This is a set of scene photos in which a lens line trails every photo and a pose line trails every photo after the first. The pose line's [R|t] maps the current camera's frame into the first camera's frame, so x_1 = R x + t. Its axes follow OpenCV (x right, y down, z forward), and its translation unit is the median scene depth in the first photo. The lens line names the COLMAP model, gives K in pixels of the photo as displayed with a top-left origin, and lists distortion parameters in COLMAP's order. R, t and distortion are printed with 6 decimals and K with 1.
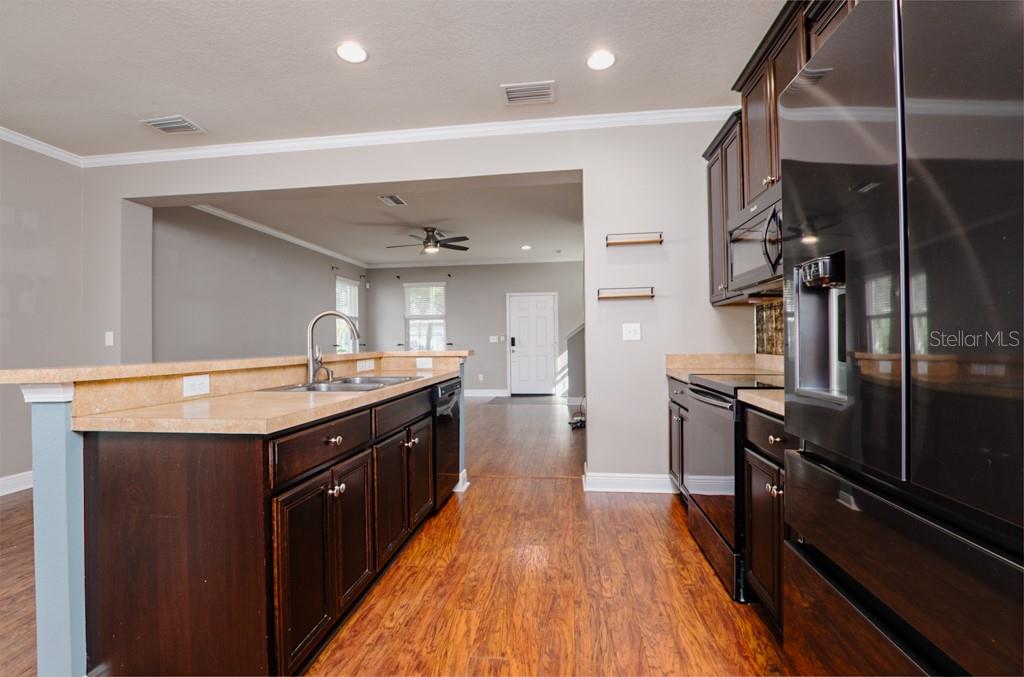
lens RADIAL K [[457.7, 0, 514.4], [0, 457.7, 340.2], [0, 0, 1]] dist [-0.032757, -0.000060]
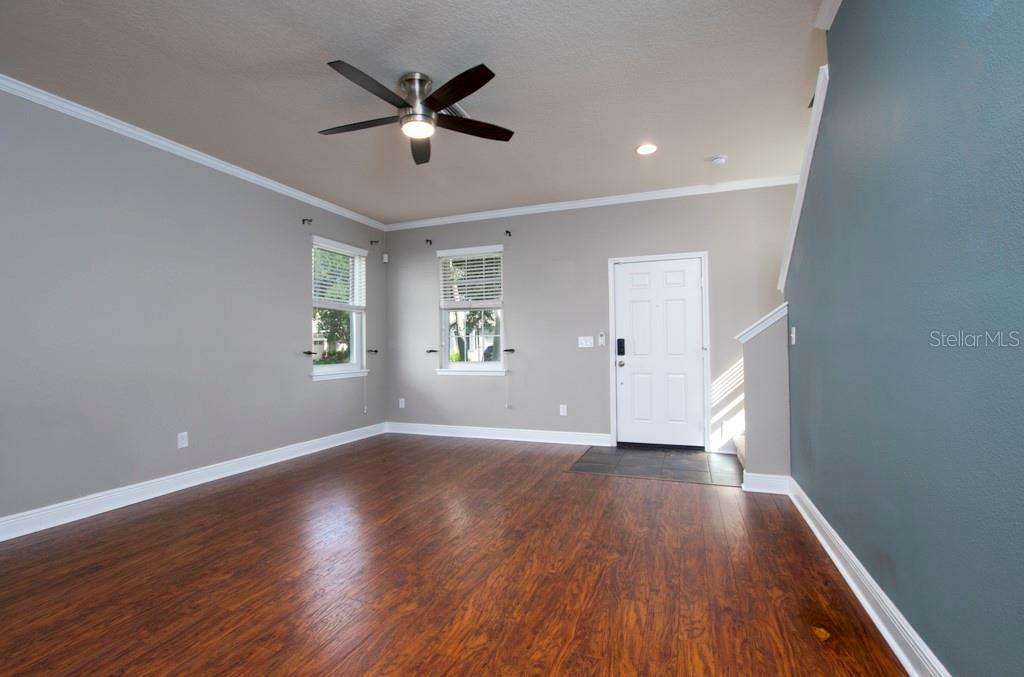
lens RADIAL K [[448.6, 0, 512.0], [0, 448.6, 338.5], [0, 0, 1]] dist [0.000594, 0.000017]
pose [[0.972568, -0.002477, -0.232605, -0.015441], [-0.000316, 0.999928, -0.011969, -0.000316], [0.232618, 0.011714, 0.972498, 1.356784]]
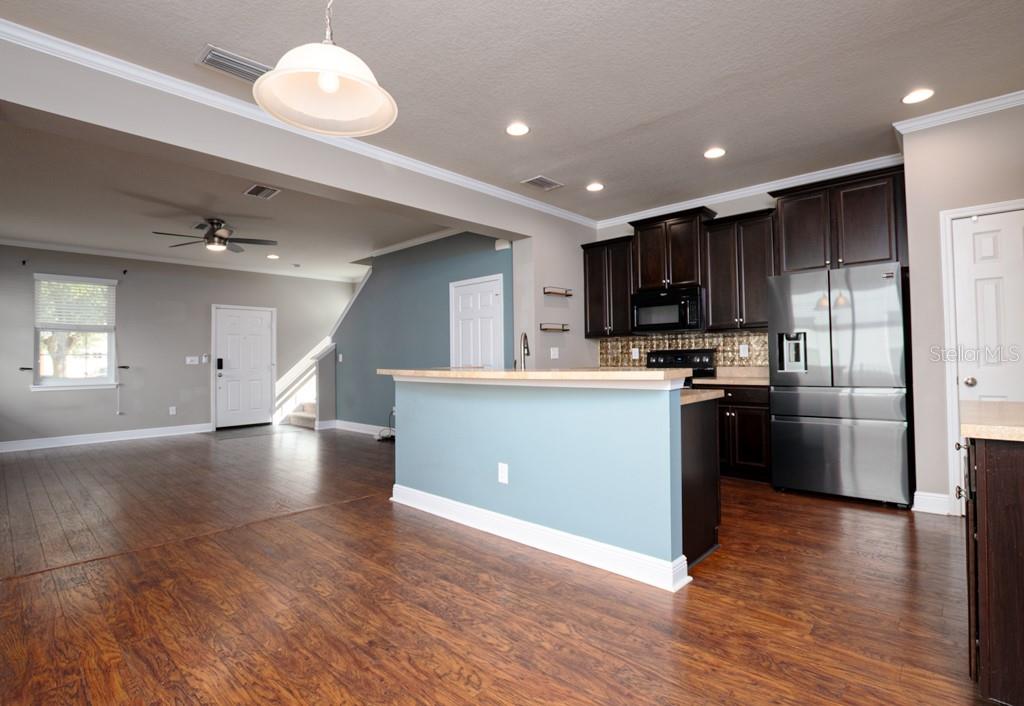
lens RADIAL K [[494.5, 0, 522.1], [0, 494.5, 344.7], [0, 0, 1]] dist [-0.027001, 0.000212]
pose [[0.581728, 0.029156, 0.812860, -1.208552], [0.004534, 0.999226, -0.039085, 0.017831], [-0.813371, 0.026423, 0.581146, 0.152741]]
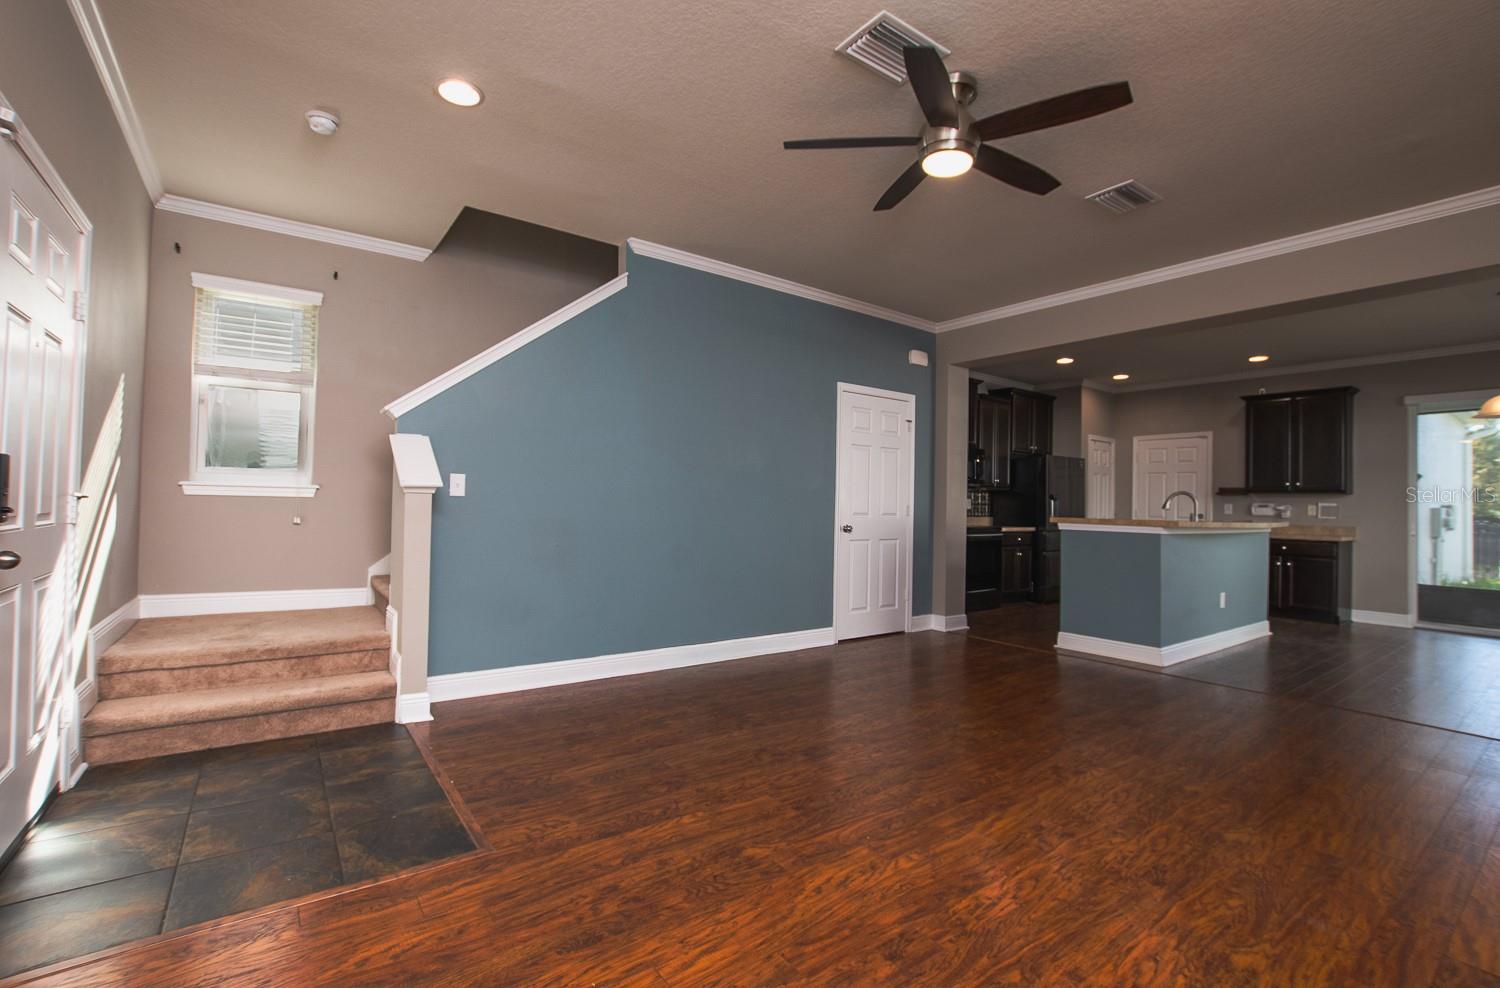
lens RADIAL K [[666.3, 0, 768.5], [0, 666.3, 494.5], [0, 0, 1]] dist [-0.001297, -0.000172]
pose [[-0.702432, 0.006895, 0.711717, -0.816043], [-0.015725, 0.999559, -0.025204, 0.020027], [-0.711577, -0.028896, -0.702014, 2.874017]]
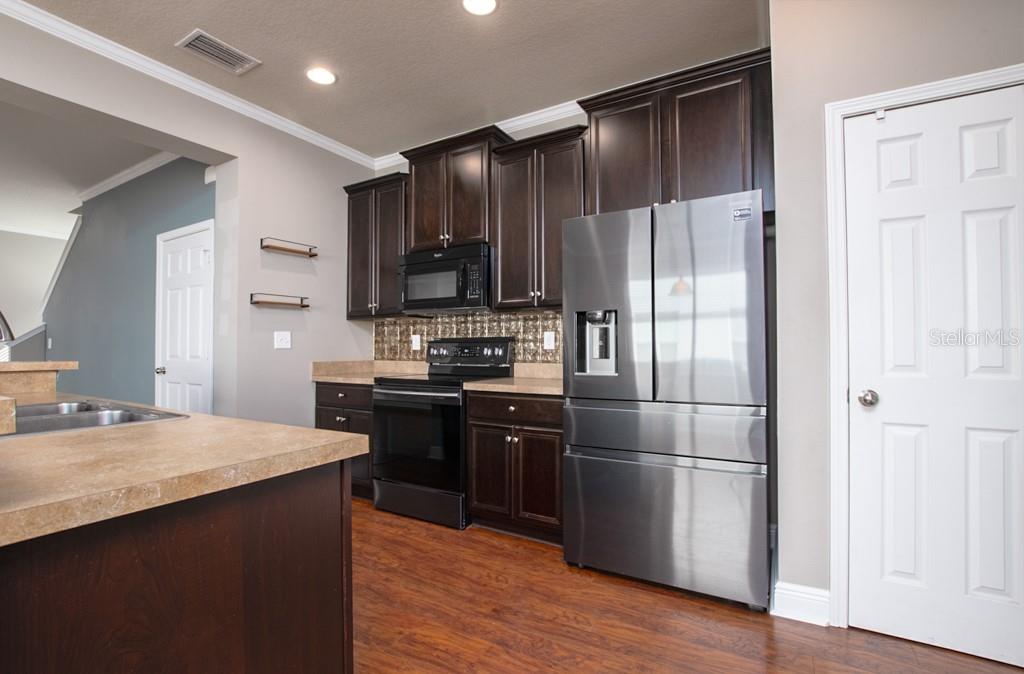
lens RADIAL K [[457.7, 0, 514.4], [0, 457.7, 338.7], [0, 0, 1]] dist [-0.032757, -0.000060]
pose [[0.394451, 0.029430, 0.918446, -0.483818], [-0.004594, 0.999538, -0.030056, 0.006652], [-0.918906, 0.007636, 0.394404, 0.157814]]
